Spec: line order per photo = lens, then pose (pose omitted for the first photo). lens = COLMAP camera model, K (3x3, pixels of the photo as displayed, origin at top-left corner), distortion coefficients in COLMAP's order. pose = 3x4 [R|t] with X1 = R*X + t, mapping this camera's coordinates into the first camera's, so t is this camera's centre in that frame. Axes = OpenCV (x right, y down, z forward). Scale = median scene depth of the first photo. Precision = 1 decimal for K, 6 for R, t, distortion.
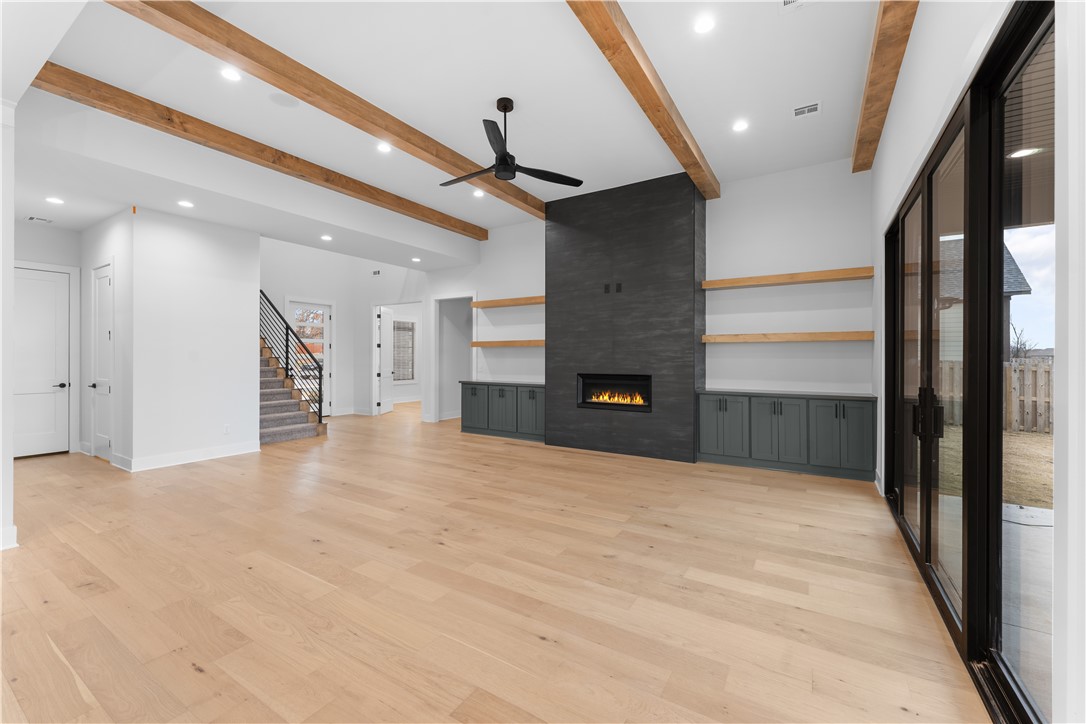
lens RADIAL K [[435.1, 0, 547.0], [0, 435.1, 357.0], [0, 0, 1]] dist [0.000393, 0.000013]
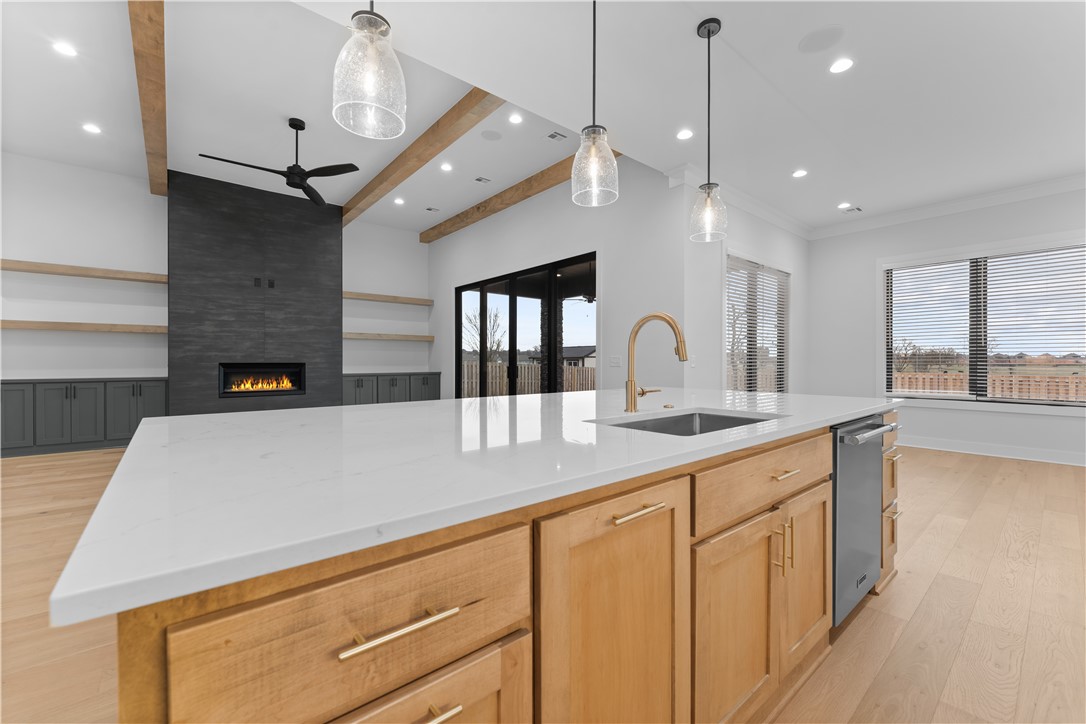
lens RADIAL K [[436.9, 0, 543.0], [0, 436.9, 362.0], [0, 0, 1]] dist [-0.001100, -0.000078]
pose [[0.317716, -0.002748, 0.948182, -0.696493], [-0.000591, 0.999995, 0.003096, 0.035590], [-0.948186, -0.001544, 0.317713, 0.001244]]
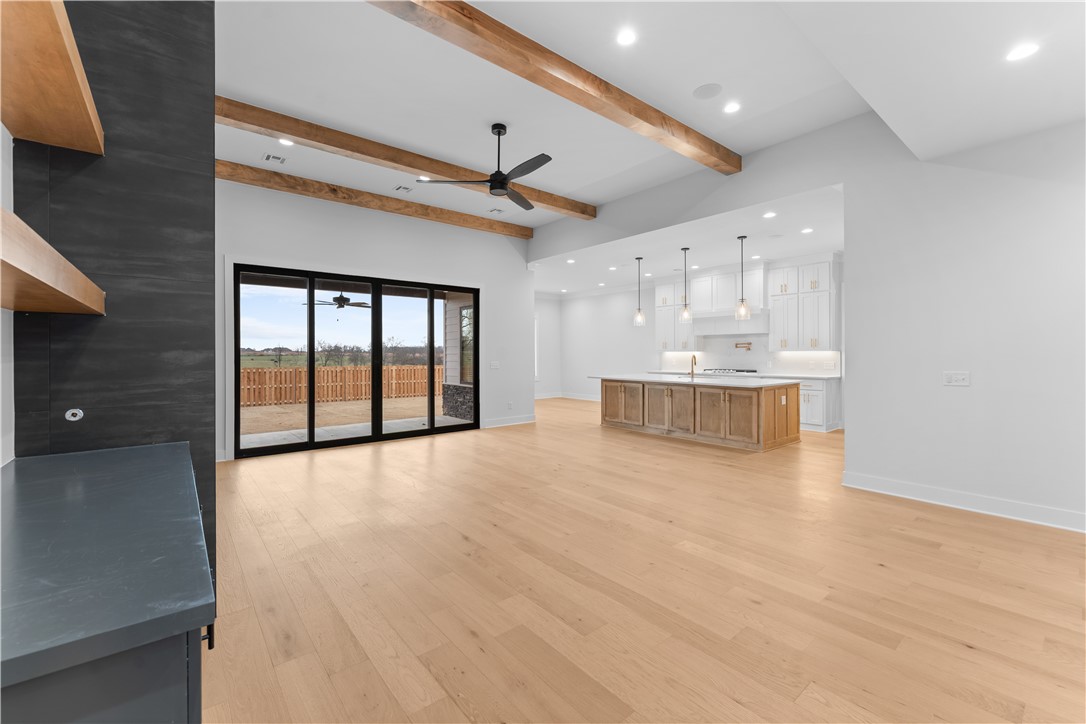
lens RADIAL K [[453.9, 0, 533.4], [0, 453.9, 351.1], [0, 0, 1]] dist [-0.000052, -0.000056]
pose [[-0.936332, 0.002277, 0.351108, -0.411675], [0.000467, 0.999986, -0.005240, -0.001813], [-0.351115, -0.004742, -0.936320, 1.442091]]
